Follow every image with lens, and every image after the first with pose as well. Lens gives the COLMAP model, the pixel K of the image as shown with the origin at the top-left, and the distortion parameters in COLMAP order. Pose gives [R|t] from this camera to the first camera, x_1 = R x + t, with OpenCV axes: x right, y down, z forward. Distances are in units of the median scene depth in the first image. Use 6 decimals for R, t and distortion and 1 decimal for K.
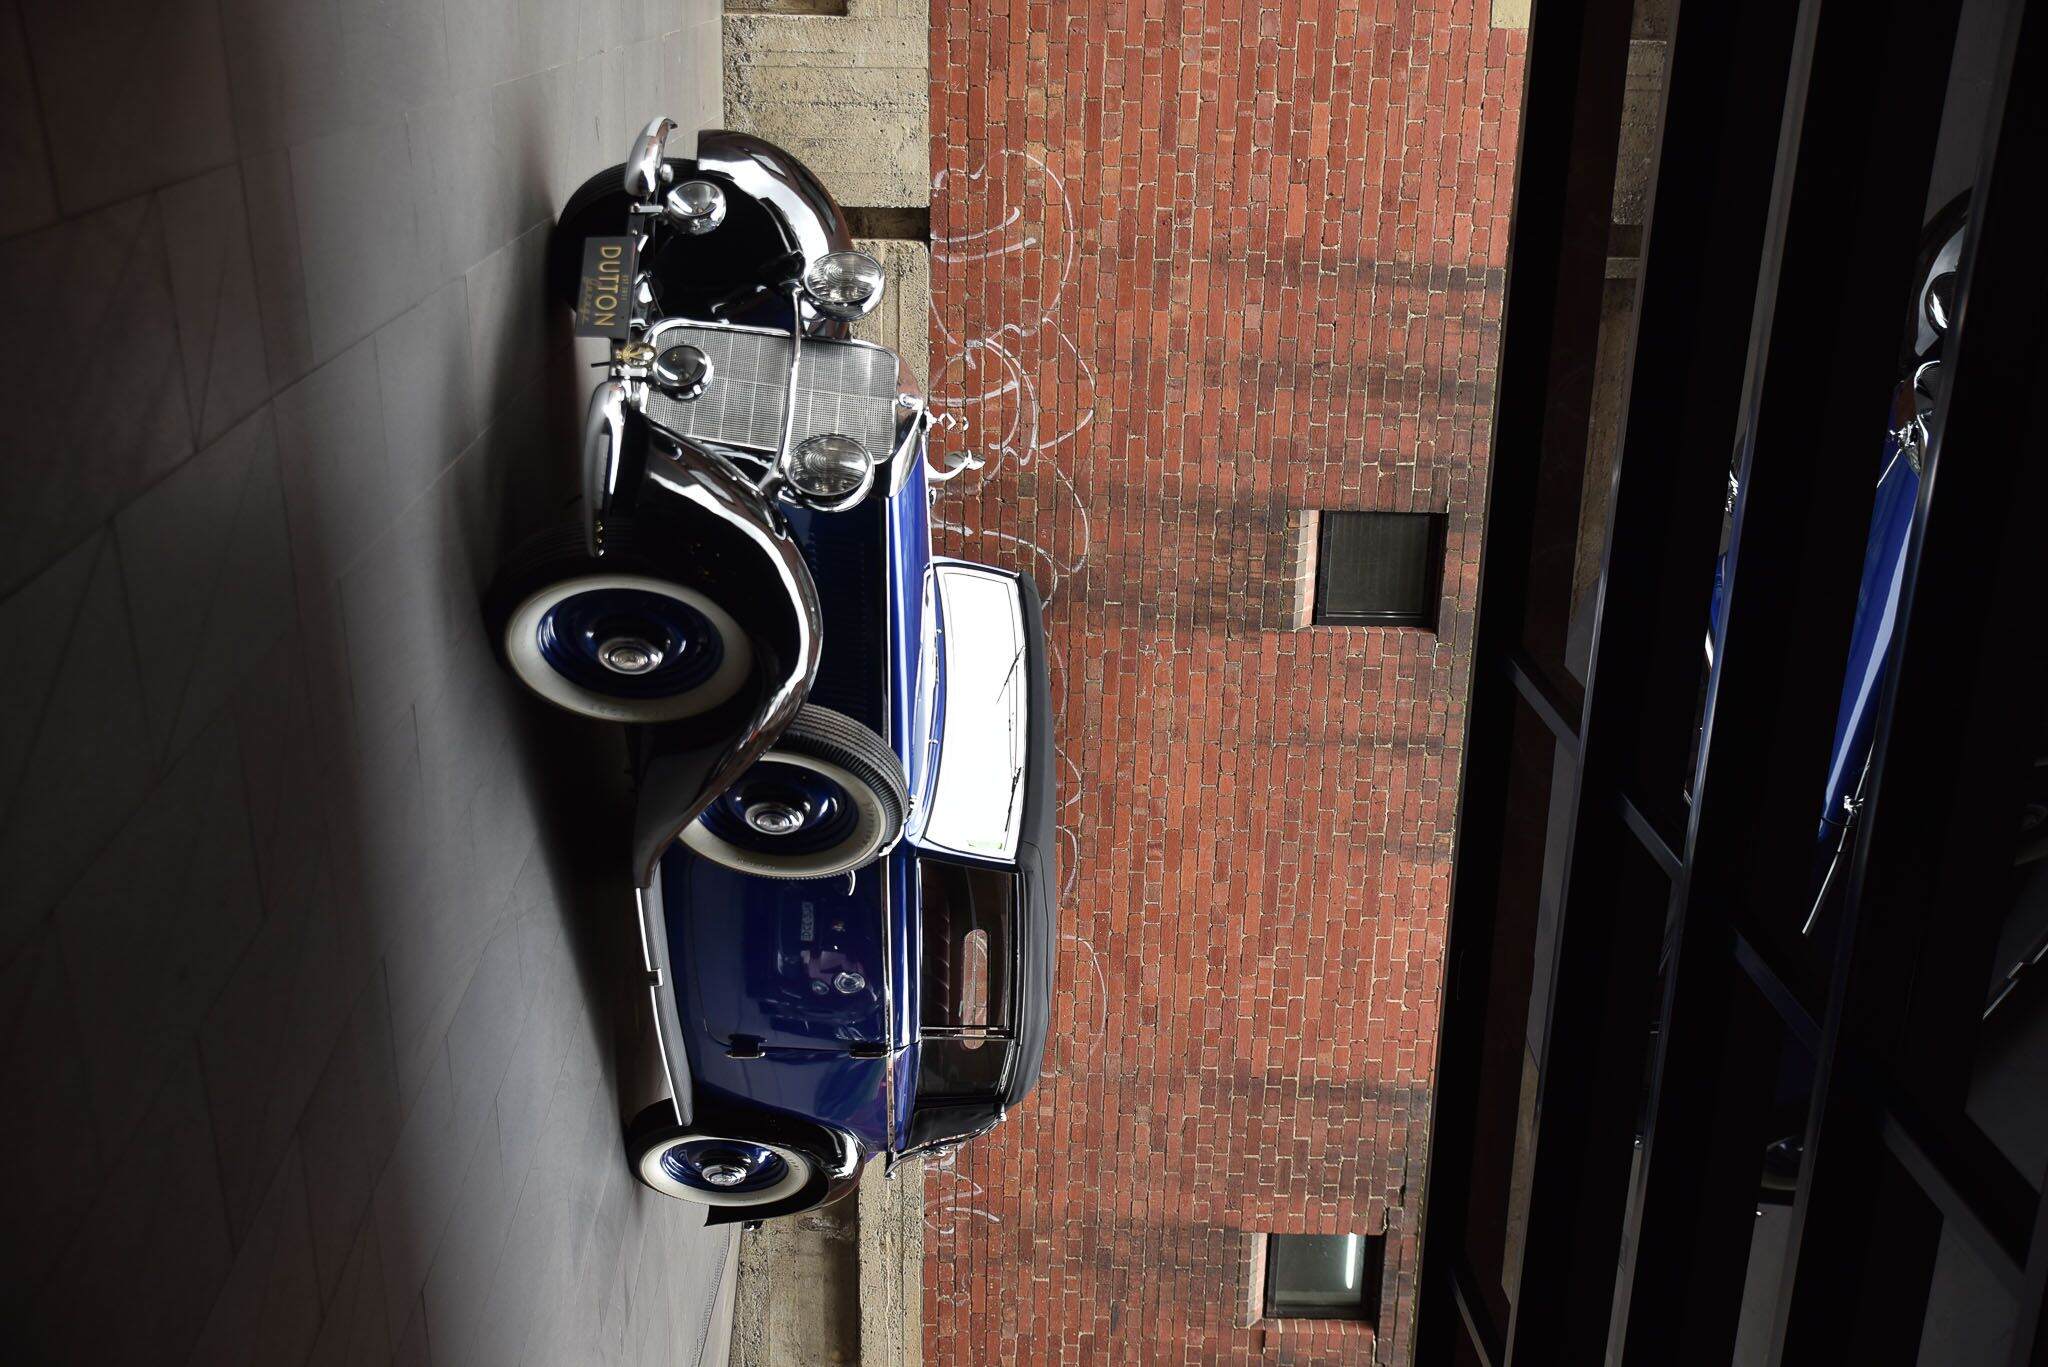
lens RADIAL K [[2128.7, 0, 1024.0], [0, 2128.7, 683.5], [0, 0, 1]] dist [-0.016685, 0.011438]
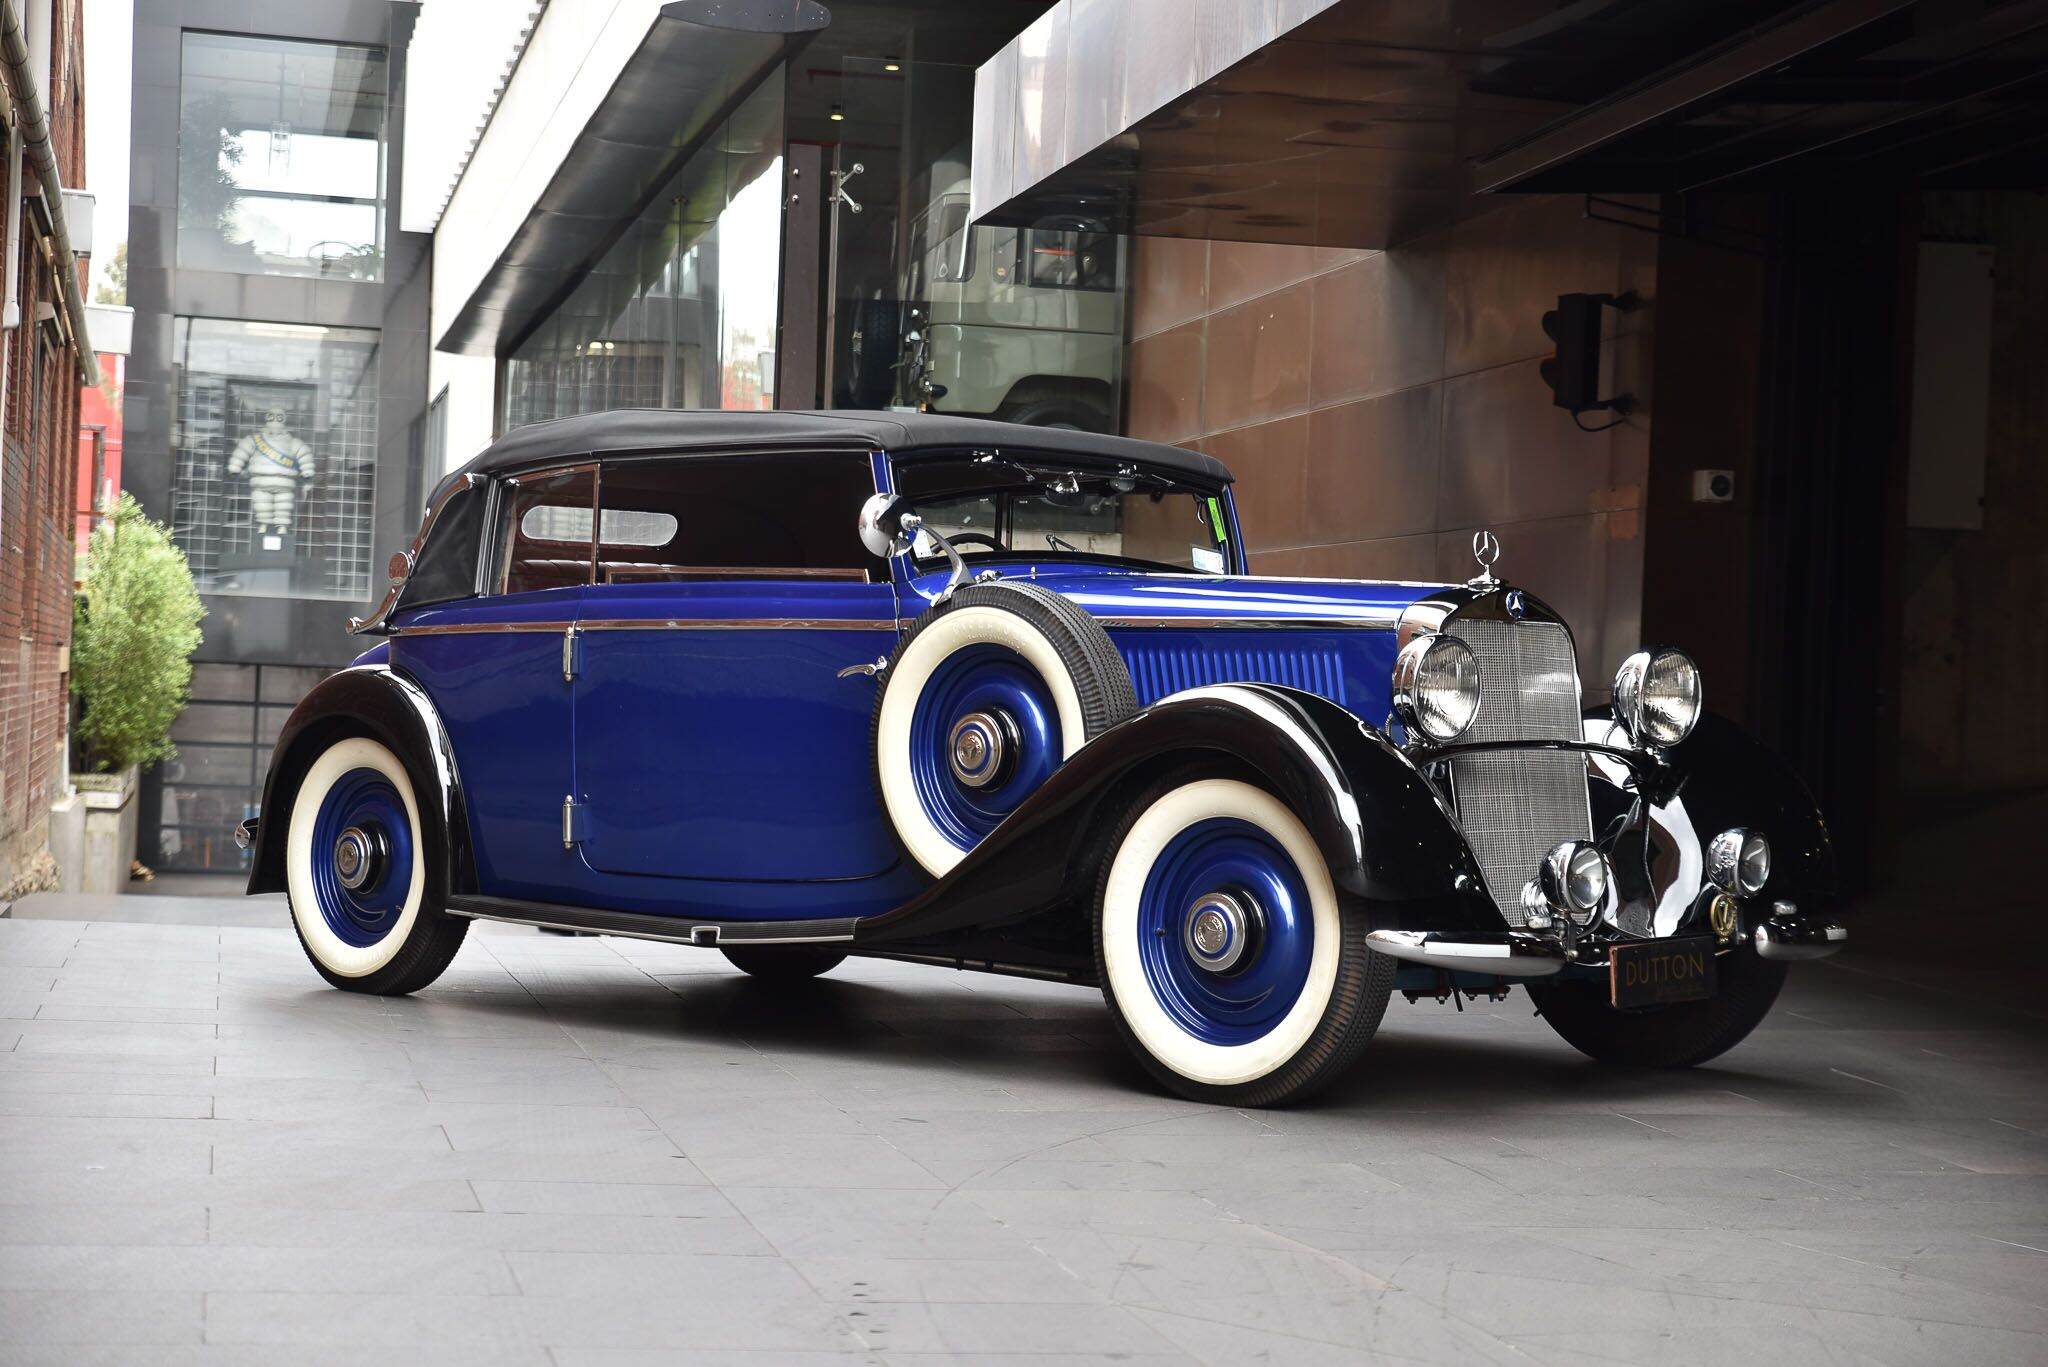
lens RADIAL K [[3854.9, 0, 1024.0], [0, 3854.9, 683.5], [0, 0, 1]] dist [0.234360, 0.117263]
pose [[0.047164, -0.998755, -0.016265, -0.040660], [0.148683, -0.009082, 0.988843, -0.943321], [-0.987759, -0.049056, 0.148070, 0.569359]]
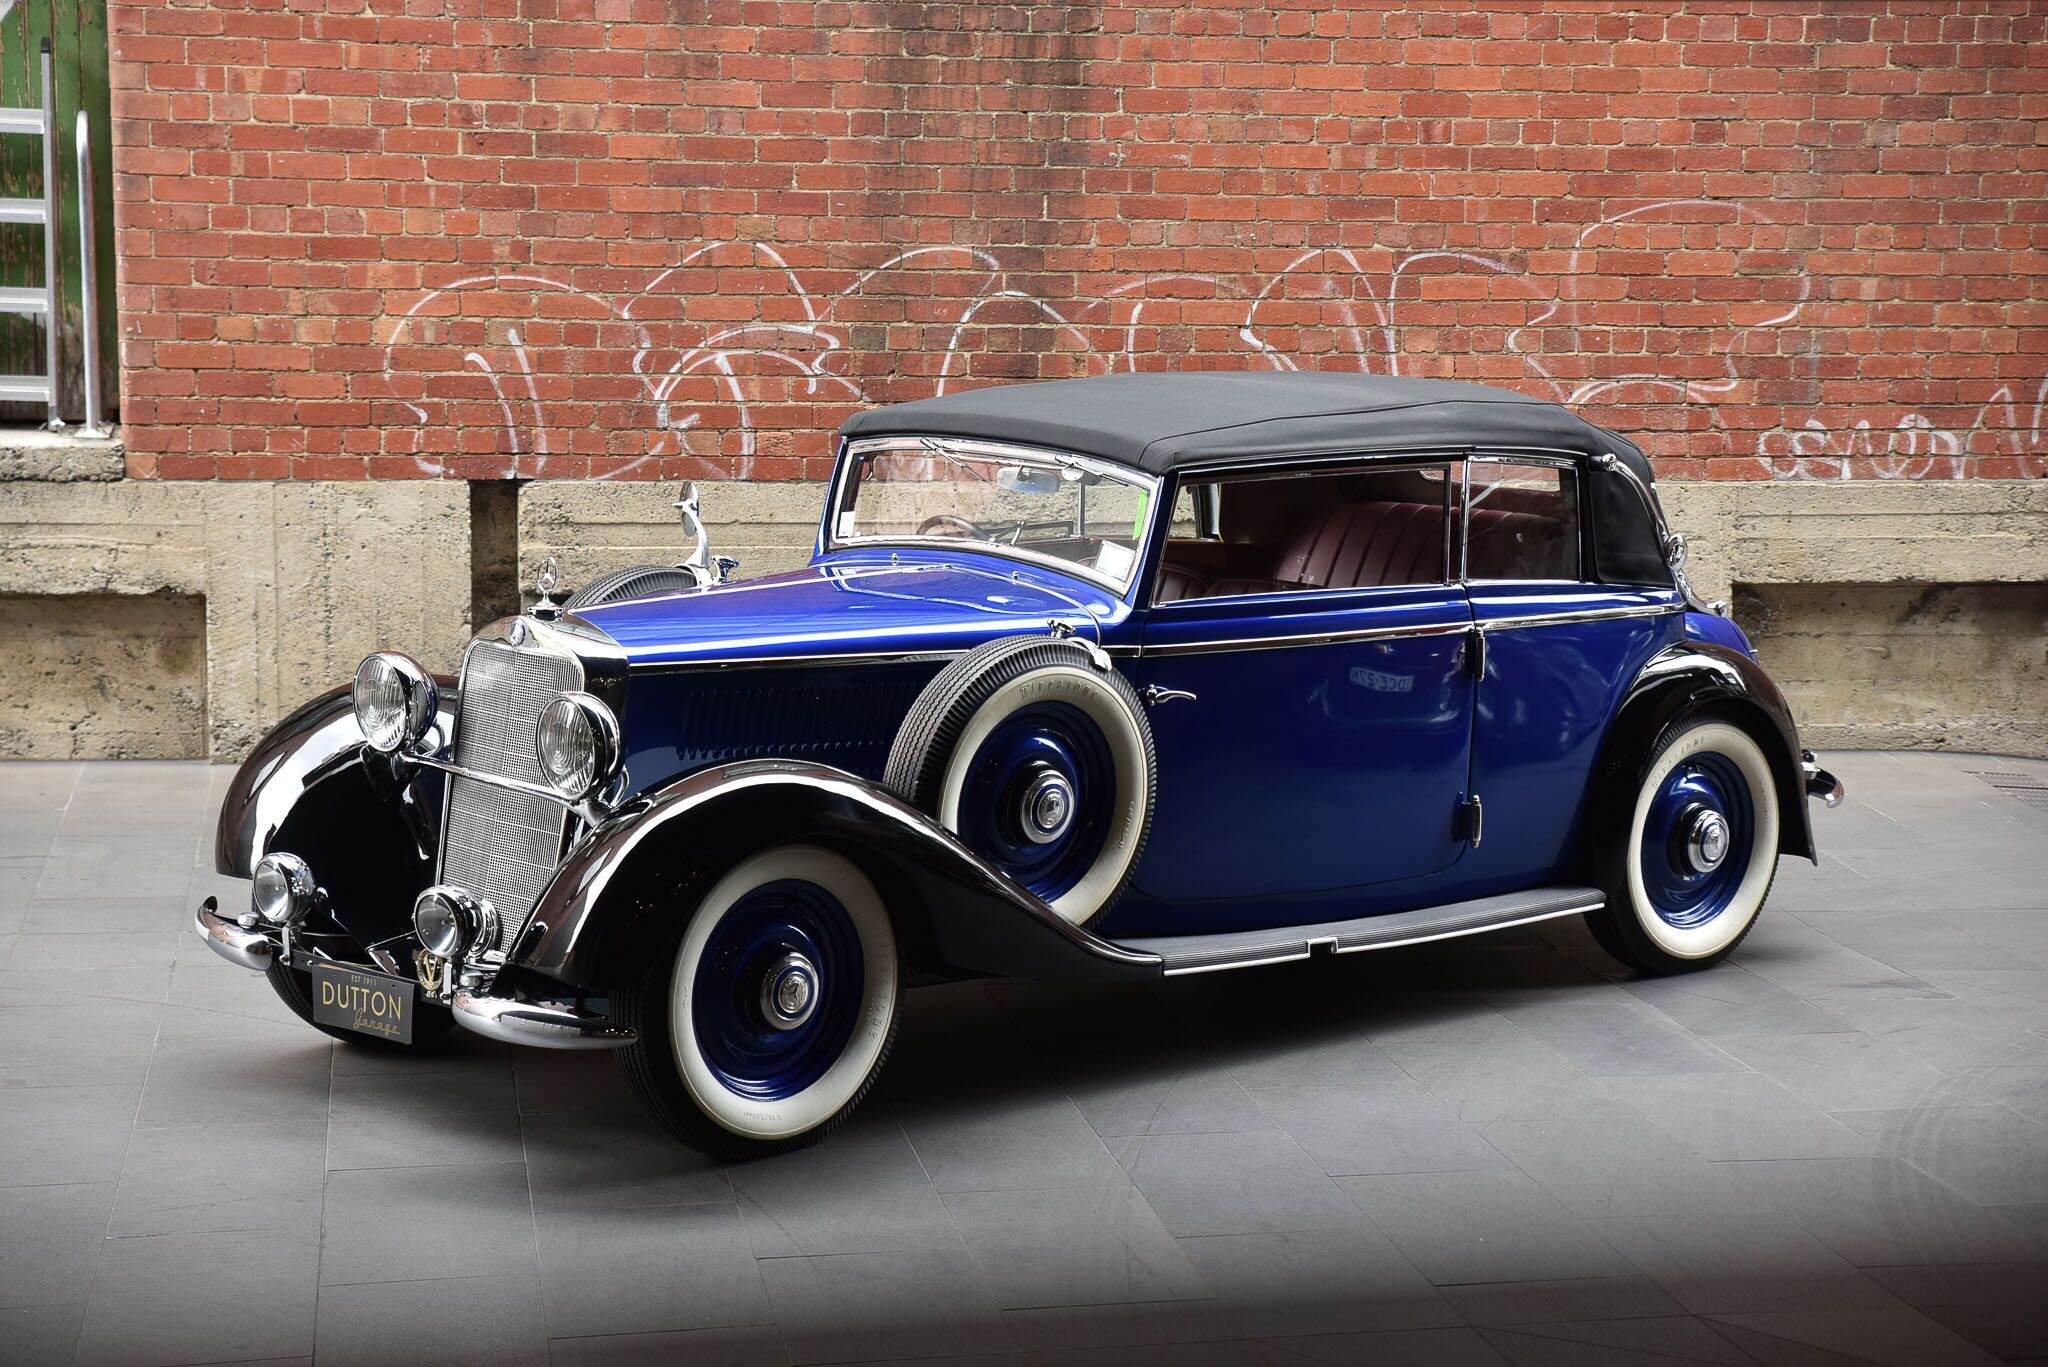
lens RADIAL K [[3854.9, 0, 1024.0], [0, 3854.9, 683.5], [0, 0, 1]] dist [0.234360, 0.117263]
pose [[-0.001991, -0.986947, -0.161030, 0.095575], [0.984253, 0.026529, -0.174763, 0.184271], [0.176754, -0.158843, 0.971353, -0.231224]]
